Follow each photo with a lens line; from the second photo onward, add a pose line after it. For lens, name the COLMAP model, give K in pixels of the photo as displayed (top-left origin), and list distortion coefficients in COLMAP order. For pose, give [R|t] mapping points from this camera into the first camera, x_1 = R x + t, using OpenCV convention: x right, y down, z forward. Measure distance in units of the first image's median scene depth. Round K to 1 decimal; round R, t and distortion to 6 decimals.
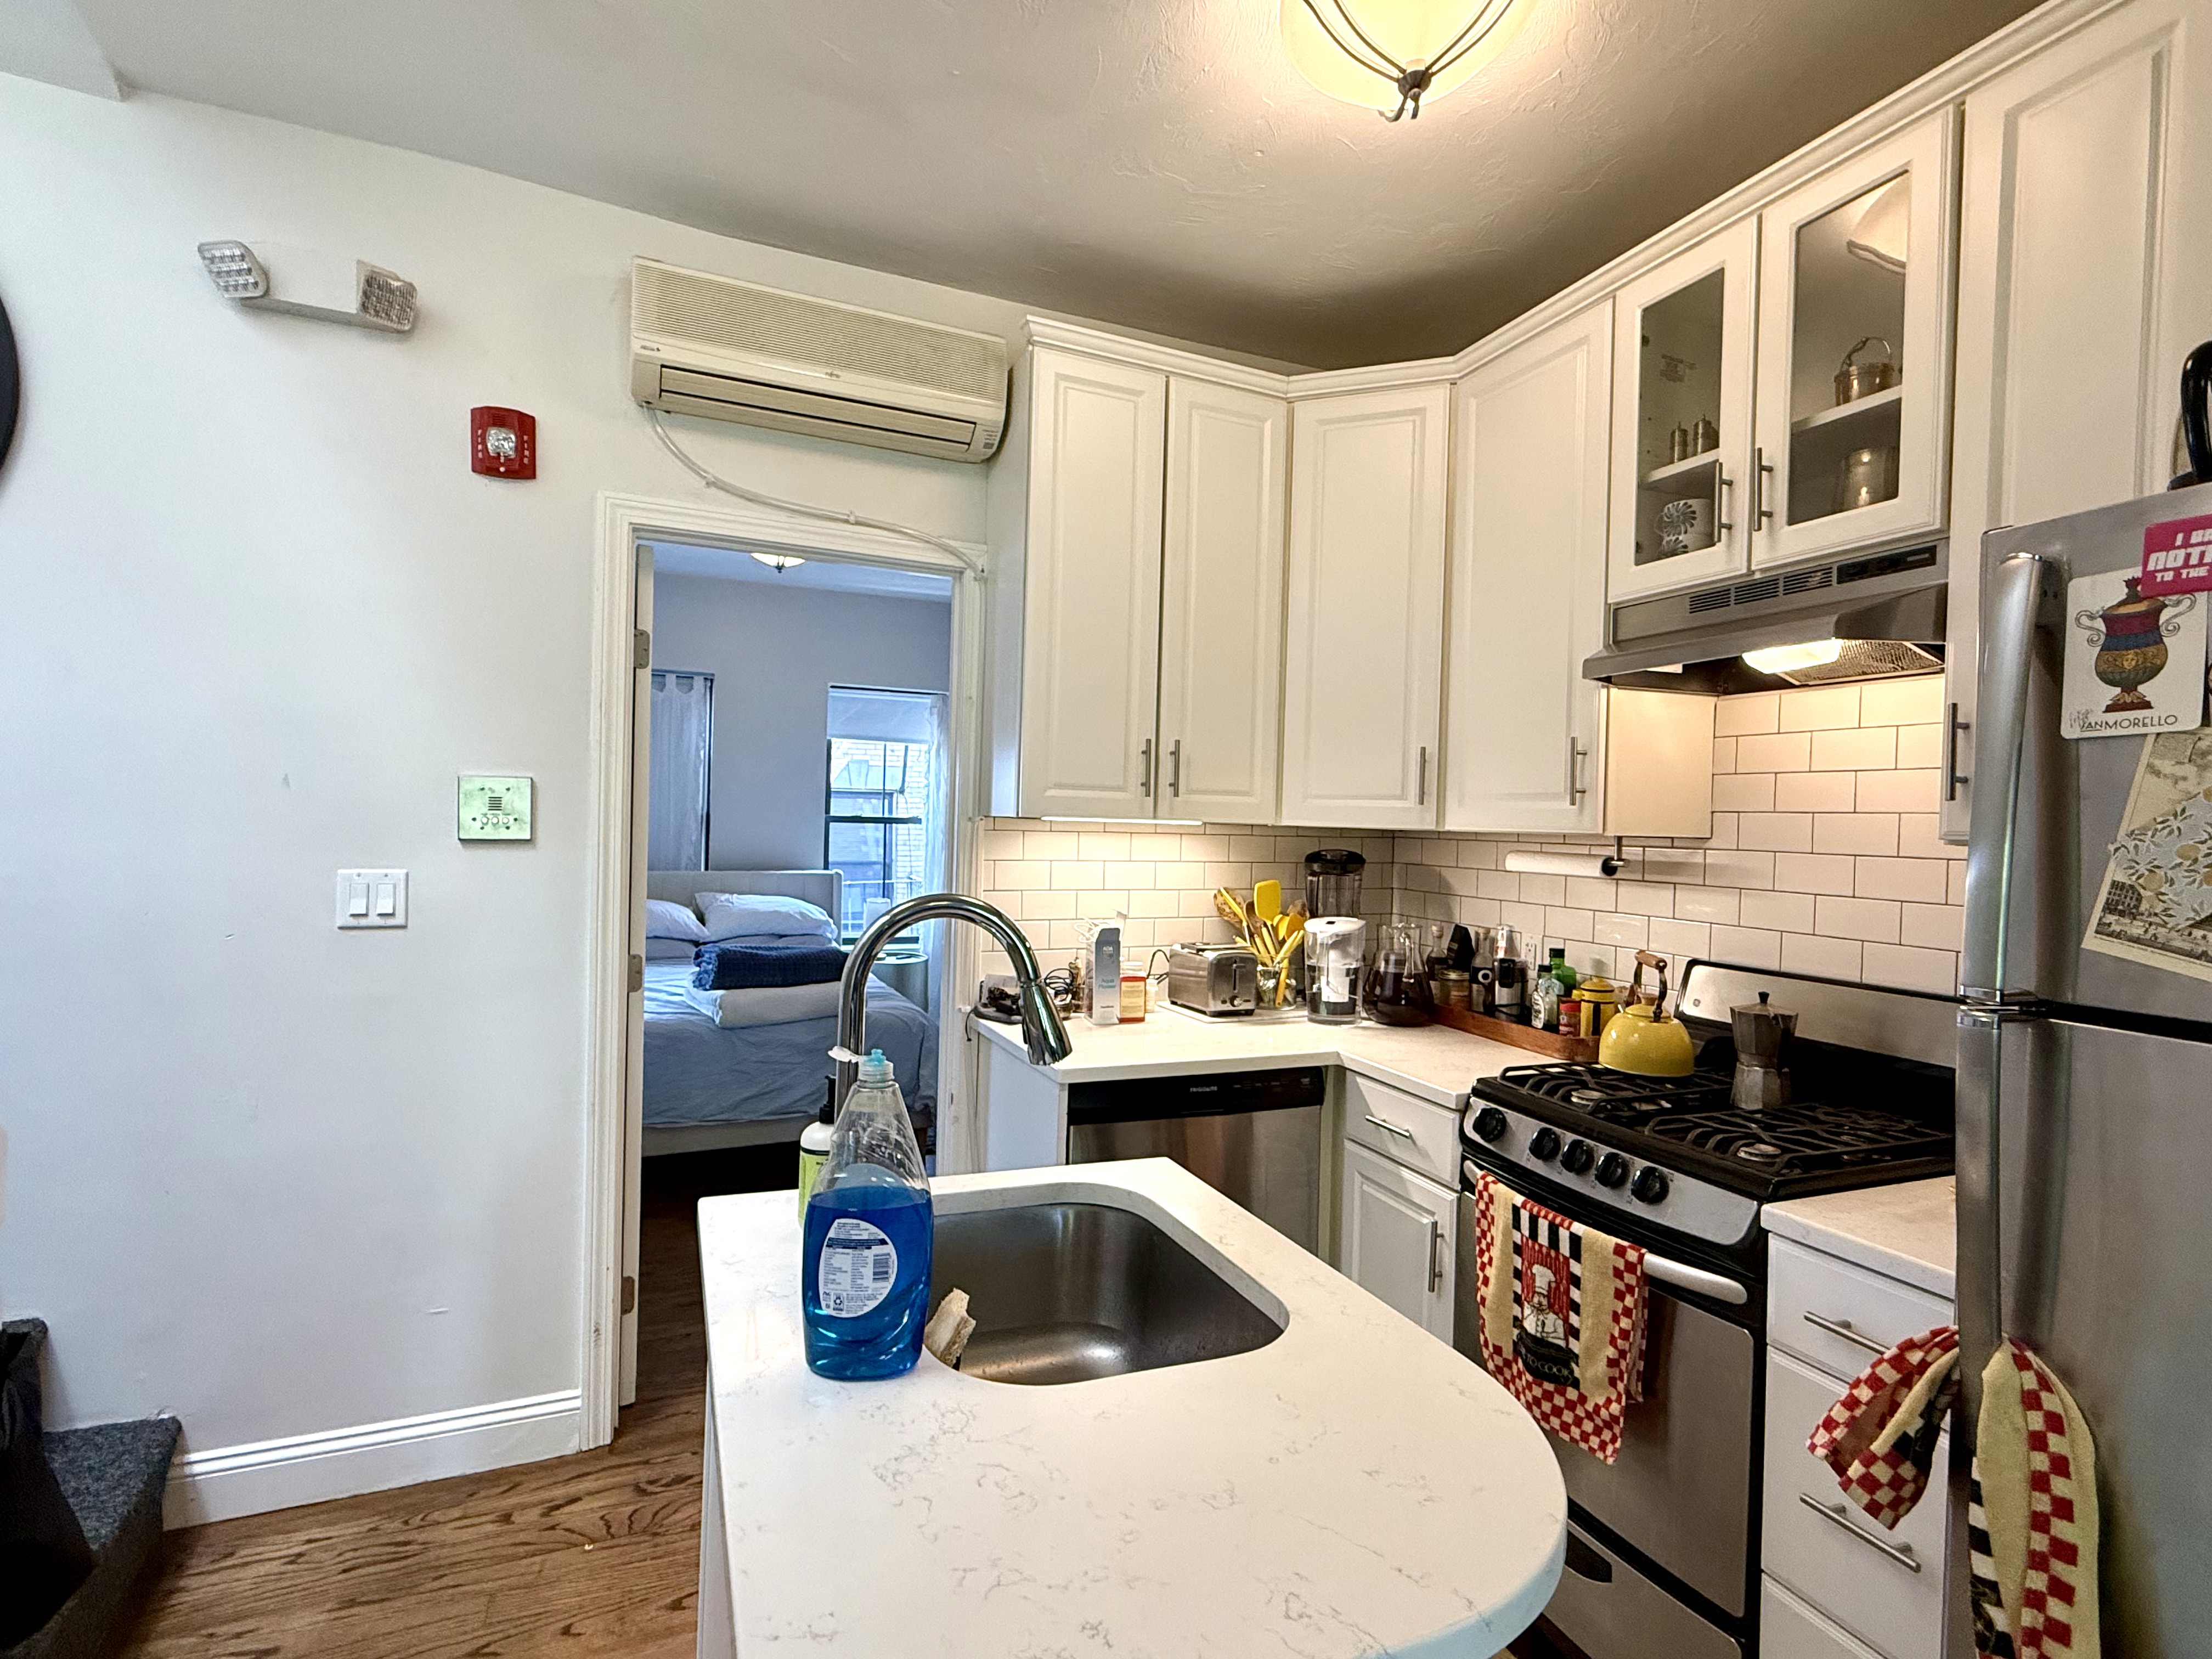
lens RADIAL K [[1054.3, 0, 1102.3], [0, 1054.3, 834.4], [0, 0, 1]] dist [0.001596, -0.000033]
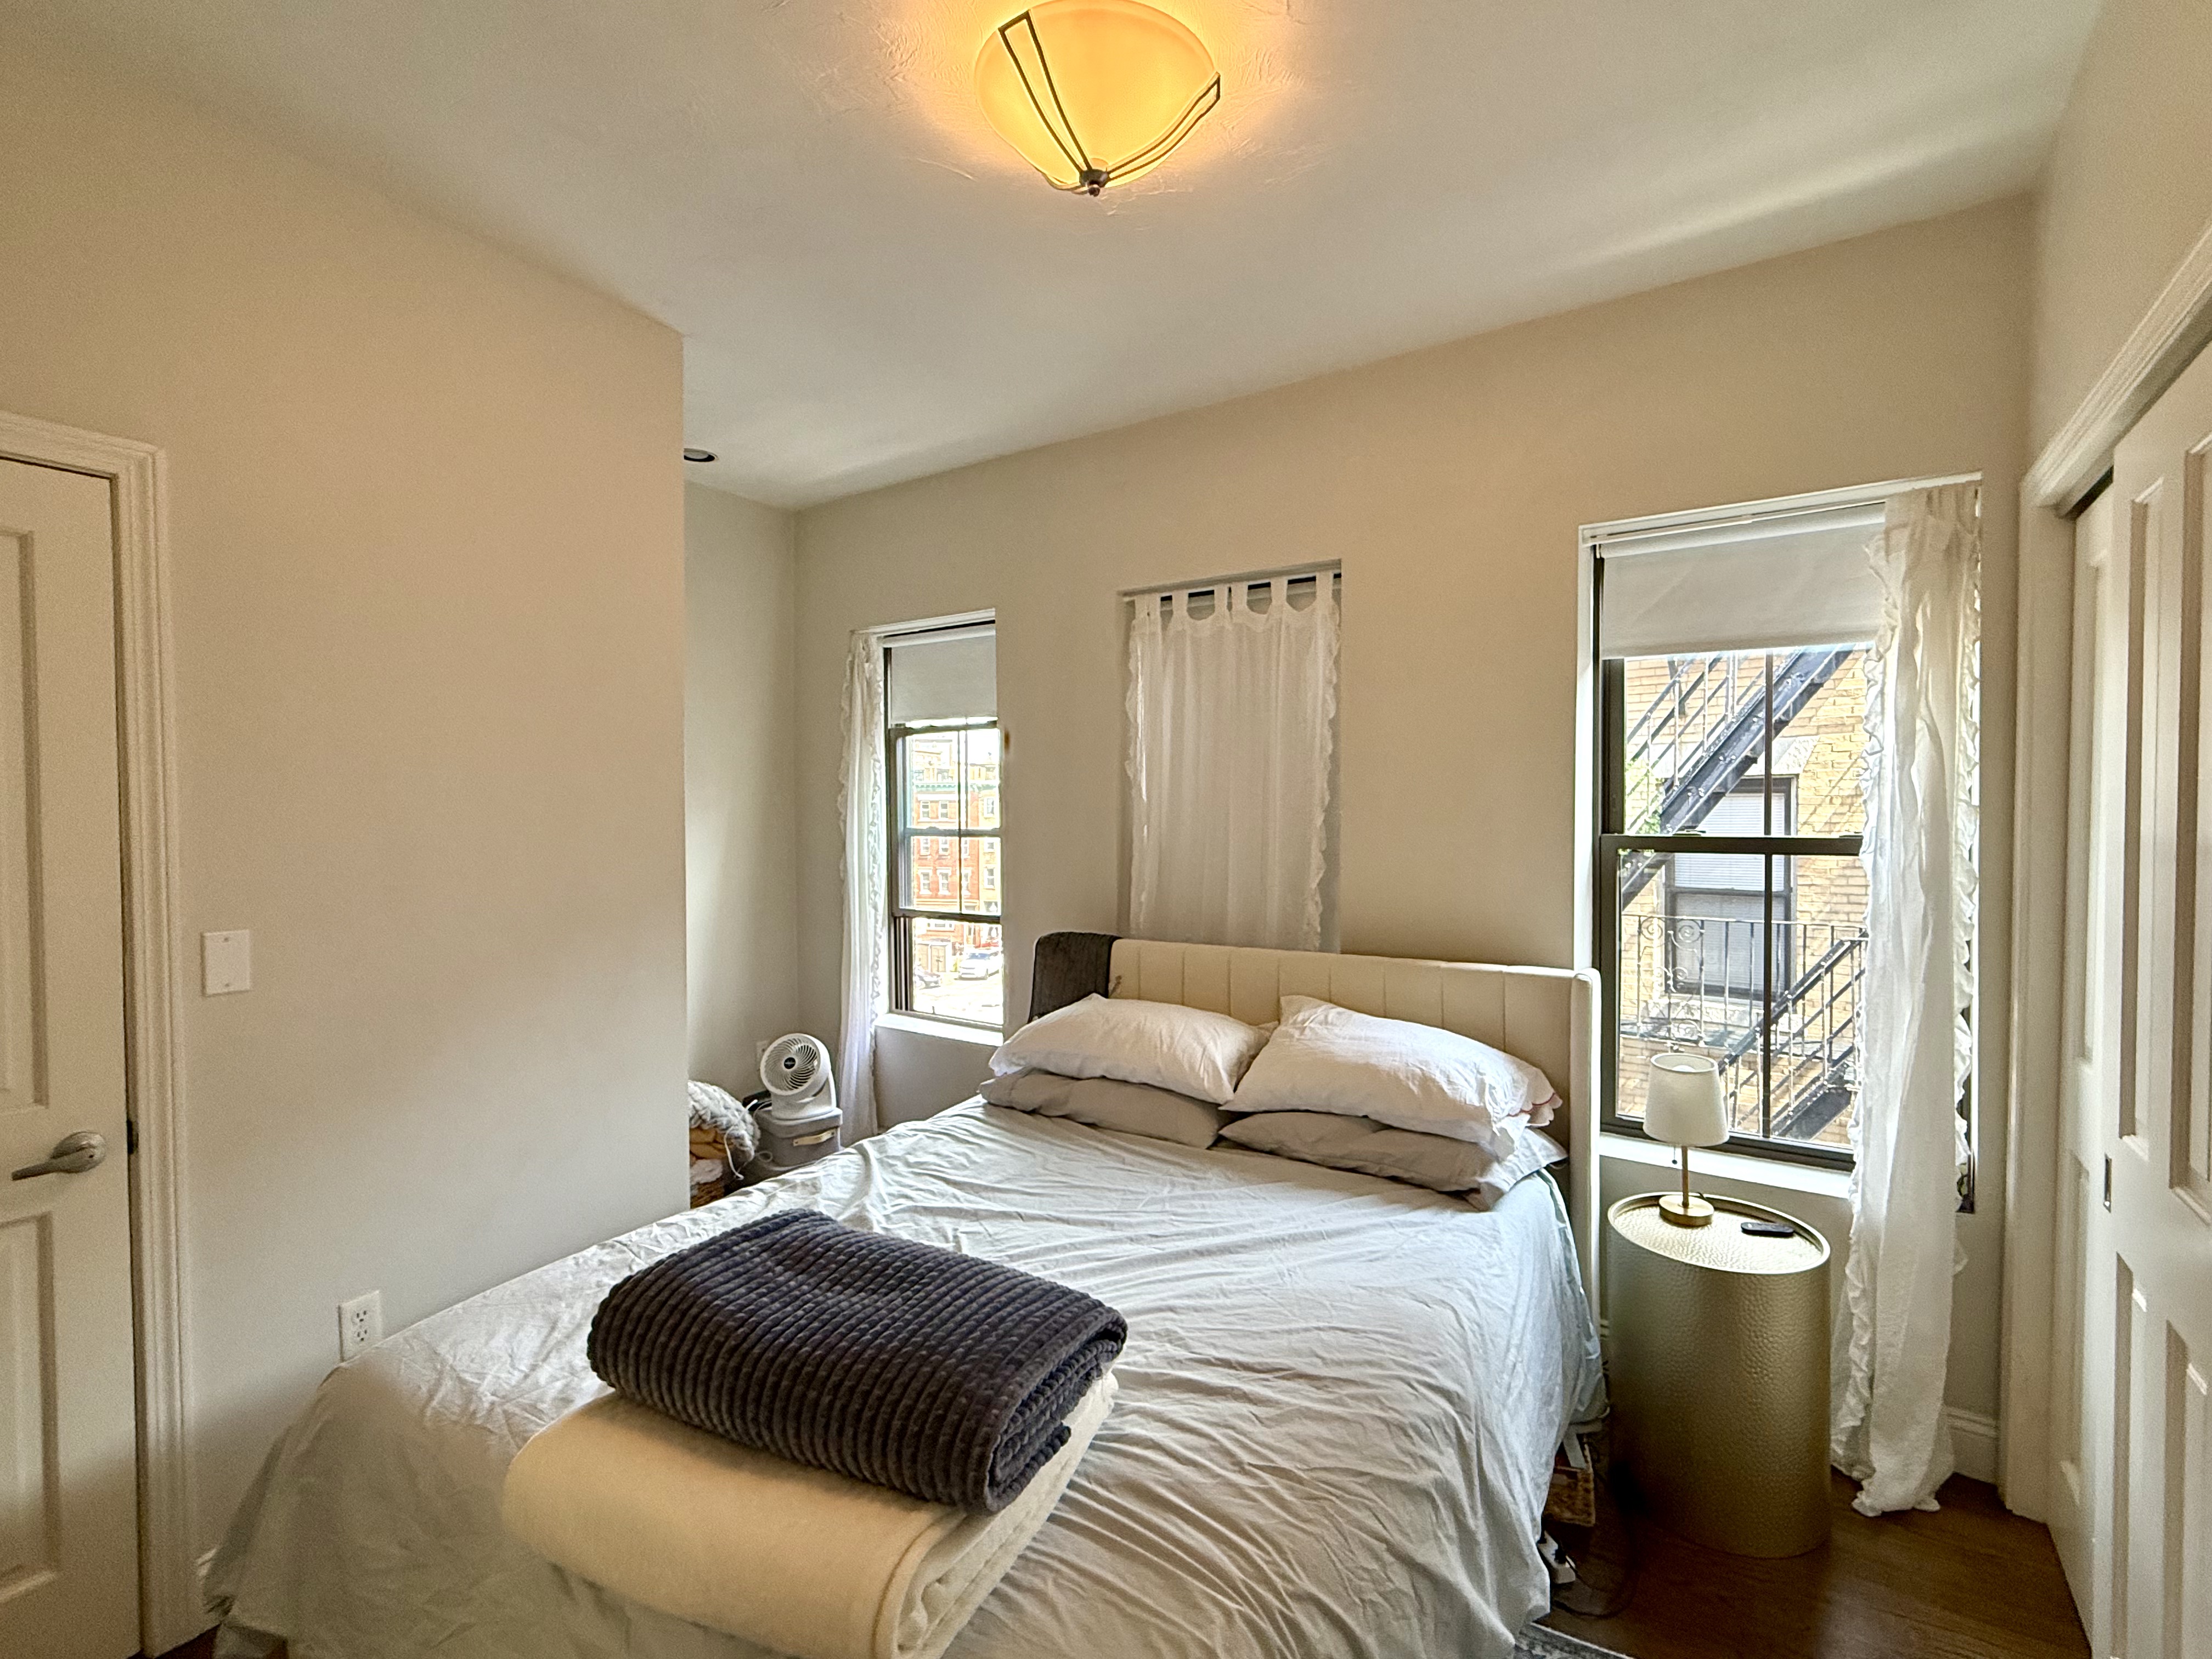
lens RADIAL K [[1057.6, 0, 1107.7], [0, 1057.6, 829.3], [0, 0, 1]] dist [-0.001711, 0.000699]
pose [[0.519908, -0.014390, -0.854101, 0.012737], [0.007619, 0.999896, -0.012209, -0.050495], [0.854188, -0.000159, 0.519964, 1.751561]]
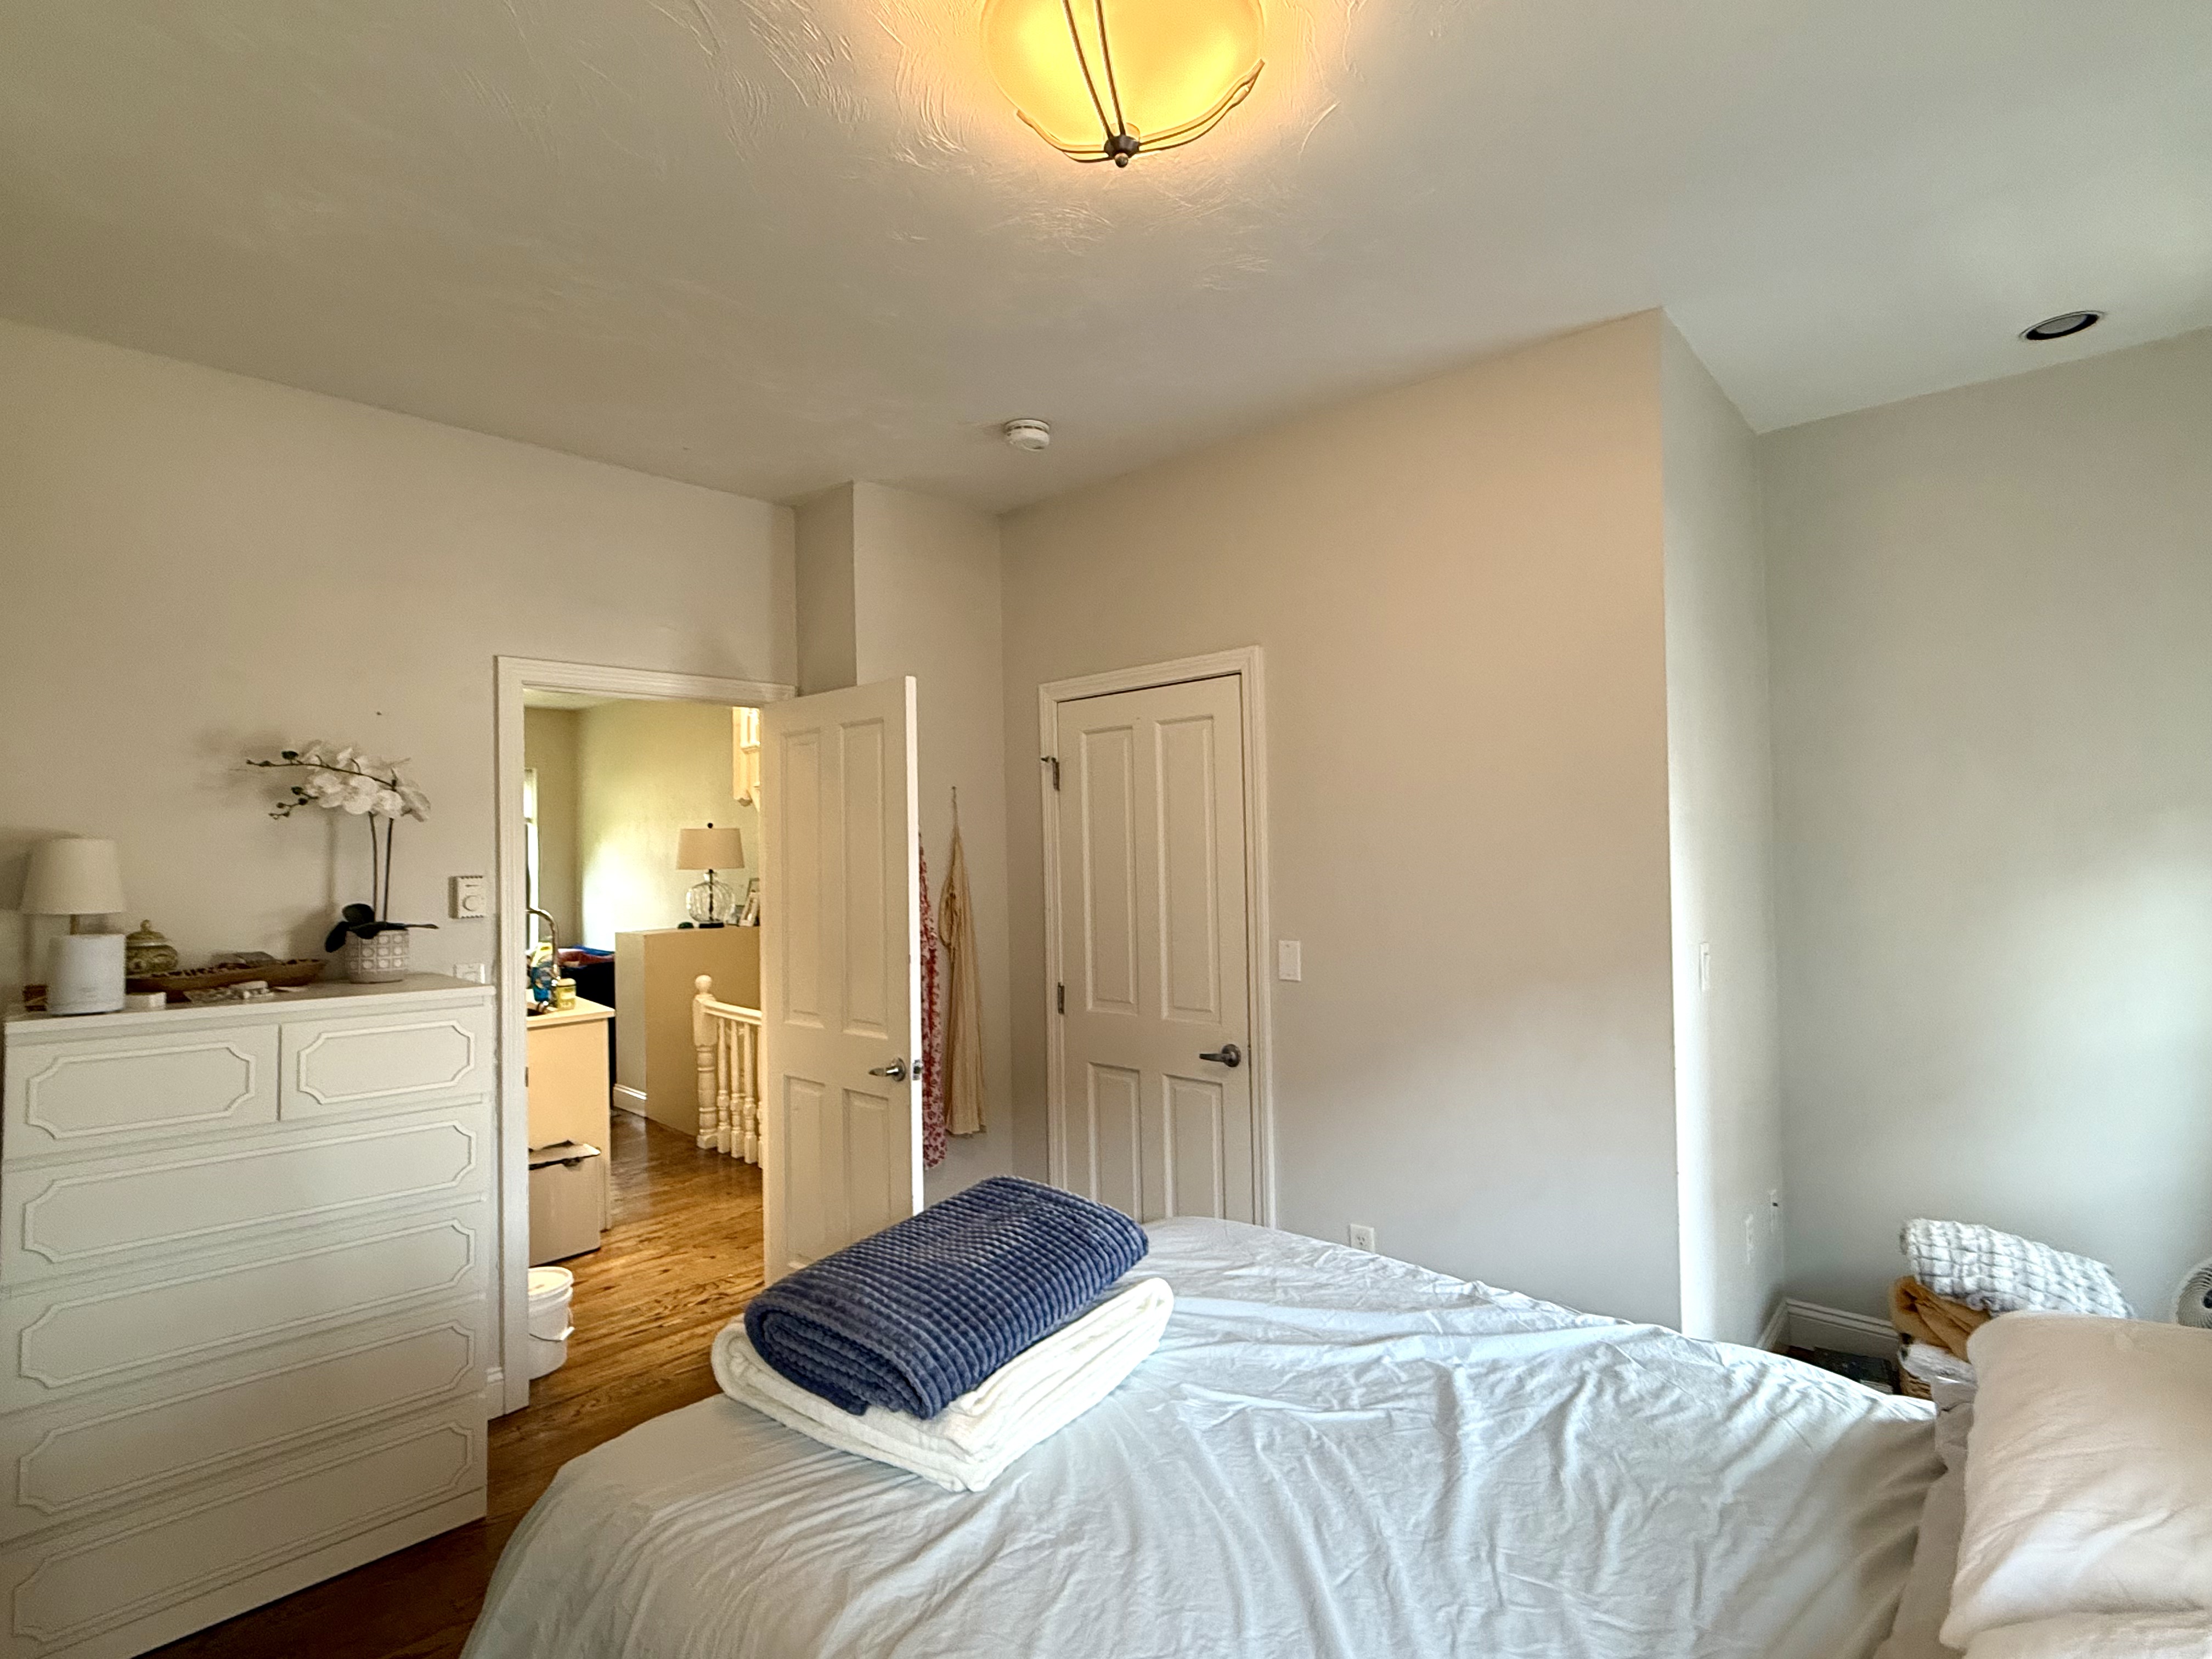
lens RADIAL K [[1058.0, 0, 1109.4], [0, 1058.0, 833.4], [0, 0, 1]] dist [-0.000851, -0.000417]
pose [[-0.940983, -0.017735, -0.337989, -0.431564], [-0.013112, 0.999787, -0.015958, -0.095814], [0.338200, -0.010585, -0.941015, 2.784158]]
